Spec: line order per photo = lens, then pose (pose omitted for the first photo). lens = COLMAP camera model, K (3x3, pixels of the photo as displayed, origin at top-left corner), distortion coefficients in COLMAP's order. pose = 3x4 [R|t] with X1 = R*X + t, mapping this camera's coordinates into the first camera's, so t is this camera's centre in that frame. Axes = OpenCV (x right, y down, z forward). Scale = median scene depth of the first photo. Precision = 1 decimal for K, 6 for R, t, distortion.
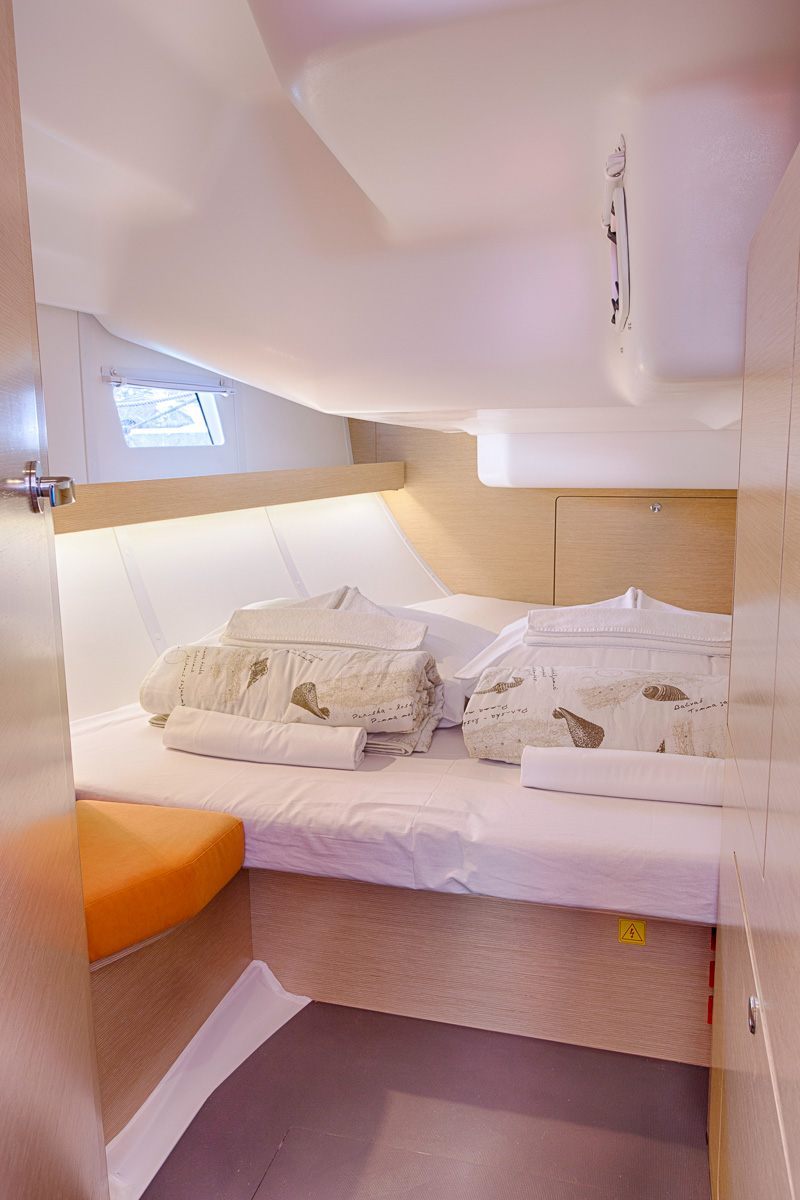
lens RADIAL K [[918.2, 0, 400.0], [0, 918.2, 600.0], [0, 0, 1]] dist [-0.000320, -0.000021]
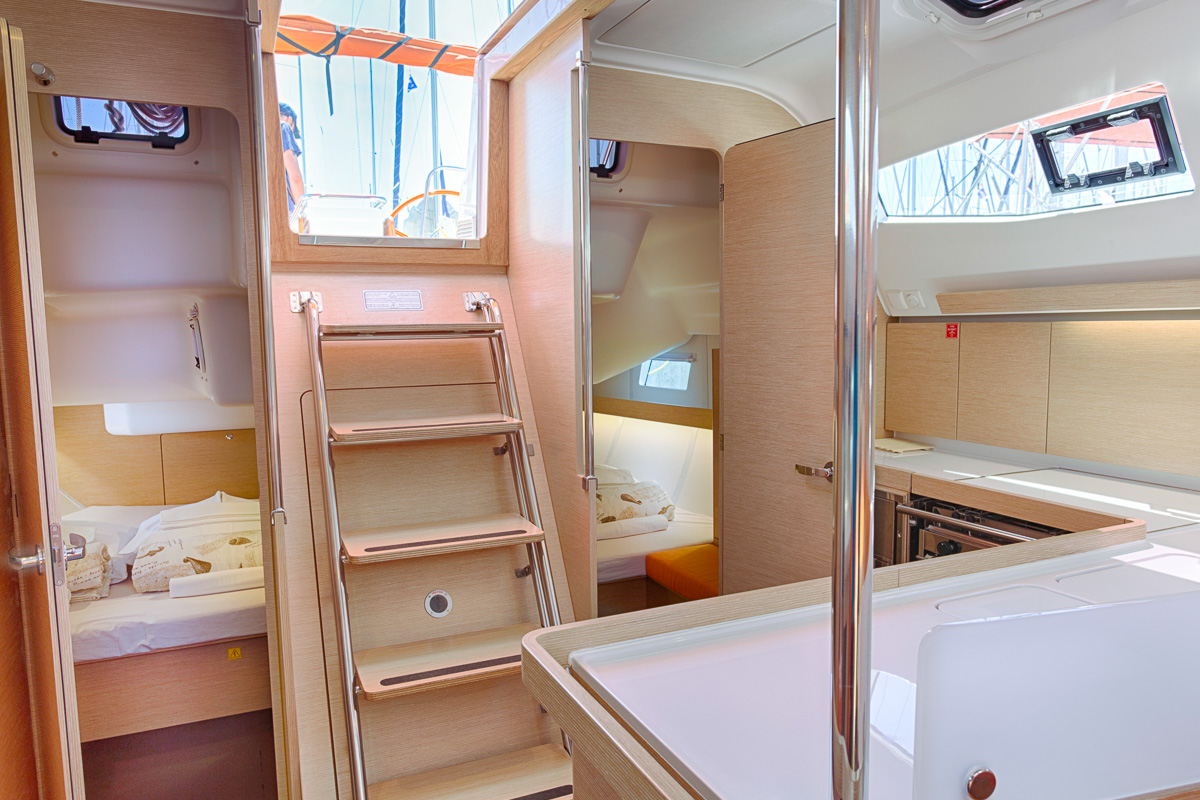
lens RADIAL K [[828.0, 0, 599.5], [0, 828.0, 412.1], [0, 0, 1]] dist [-0.001280, 0.000495]
pose [[0.773592, -0.070060, 0.629800, -0.246396], [0.117203, 0.992541, -0.033550, -0.031709], [-0.622752, 0.099768, 0.776033, -1.006143]]
